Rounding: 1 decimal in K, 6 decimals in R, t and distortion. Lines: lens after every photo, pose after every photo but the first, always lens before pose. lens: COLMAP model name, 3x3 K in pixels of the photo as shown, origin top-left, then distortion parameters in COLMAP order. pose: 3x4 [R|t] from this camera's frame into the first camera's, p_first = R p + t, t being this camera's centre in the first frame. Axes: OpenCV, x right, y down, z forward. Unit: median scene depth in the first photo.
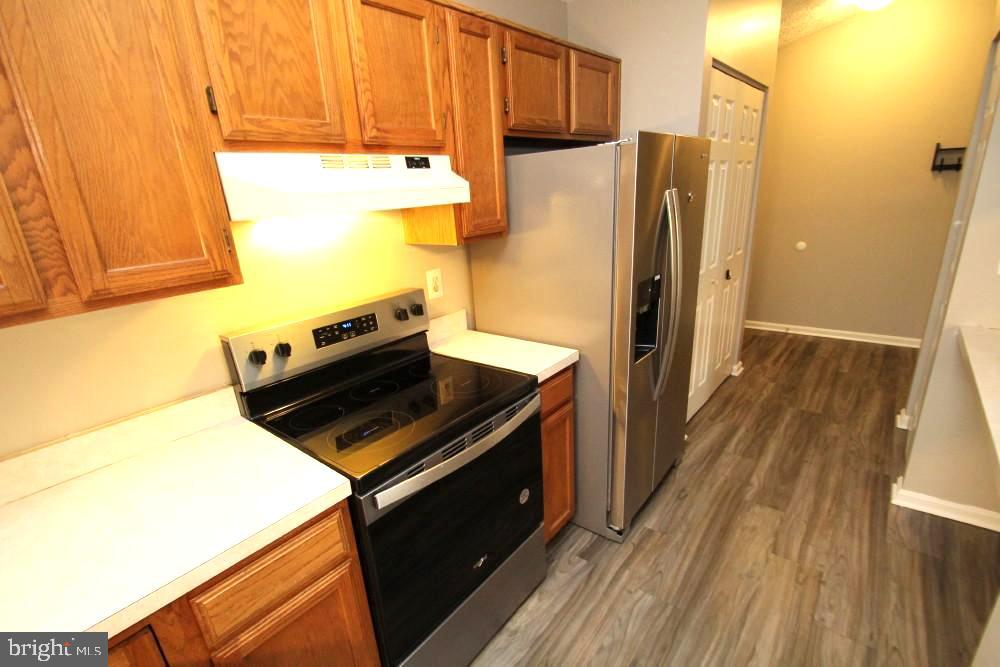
lens RADIAL K [[462.2, 0, 494.1], [0, 462.2, 354.6], [0, 0, 1]] dist [0.013609, -0.018316]
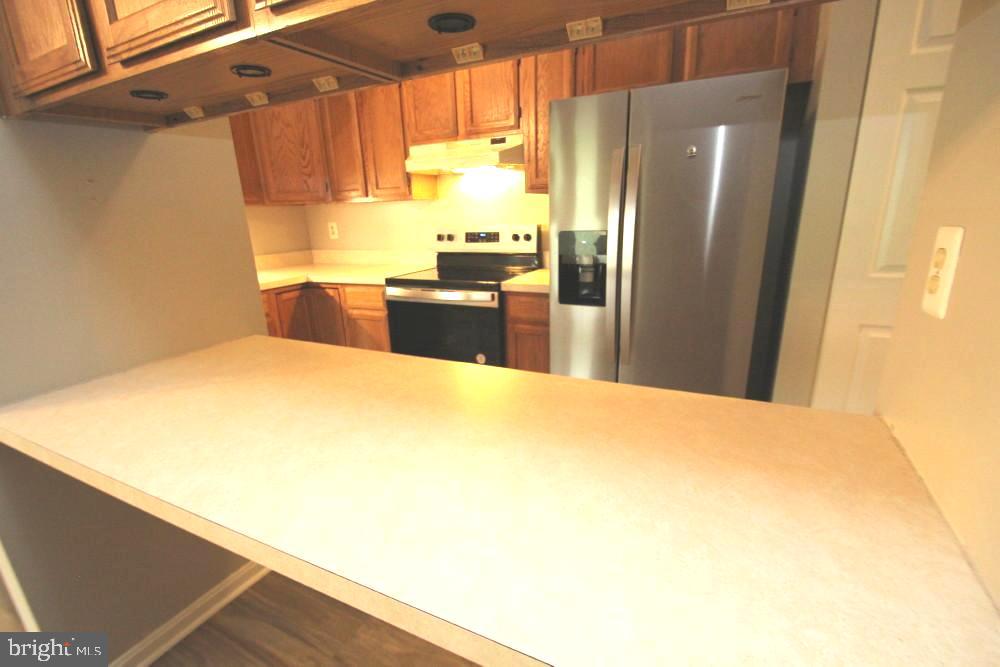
lens RADIAL K [[462.2, 0, 494.1], [0, 462.2, 354.6], [0, 0, 1]] dist [0.013609, -0.018316]
pose [[0.226568, 0.346660, -0.910216, 1.519624], [-0.304649, 0.912851, 0.271831, -0.142430], [0.925125, 0.215708, 0.312433, 0.571357]]
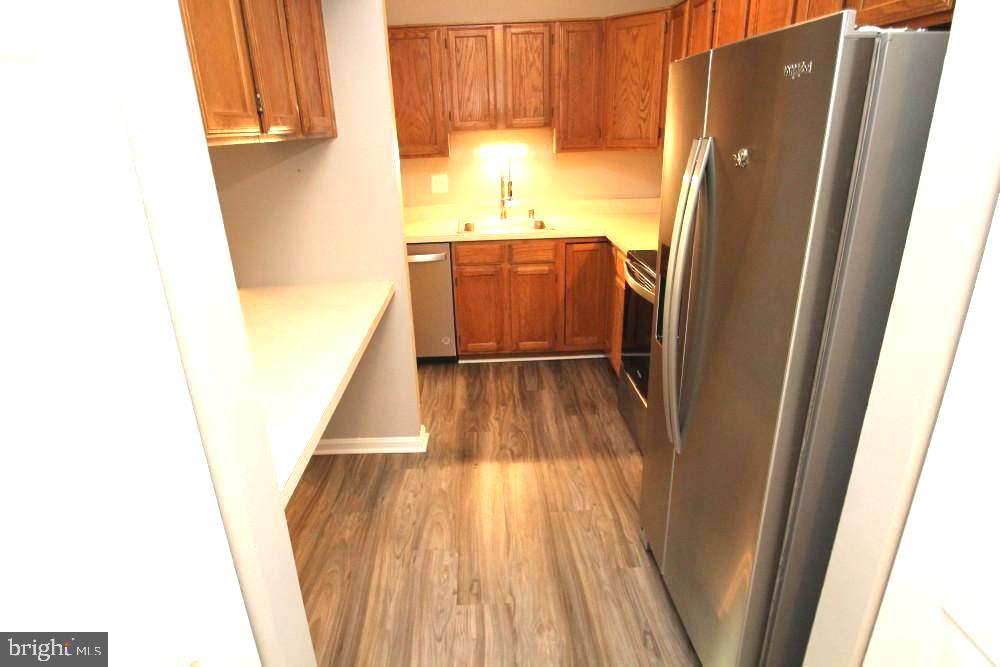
lens RADIAL K [[572.9, 0, 496.4], [0, 572.9, 353.1], [0, 0, 1]] dist [-0.002029, -0.000003]
pose [[-0.745810, 0.327292, -0.580214, 1.272714], [-0.146187, 0.769341, 0.621887, -0.638321], [0.649921, 0.548629, -0.525936, 1.533538]]
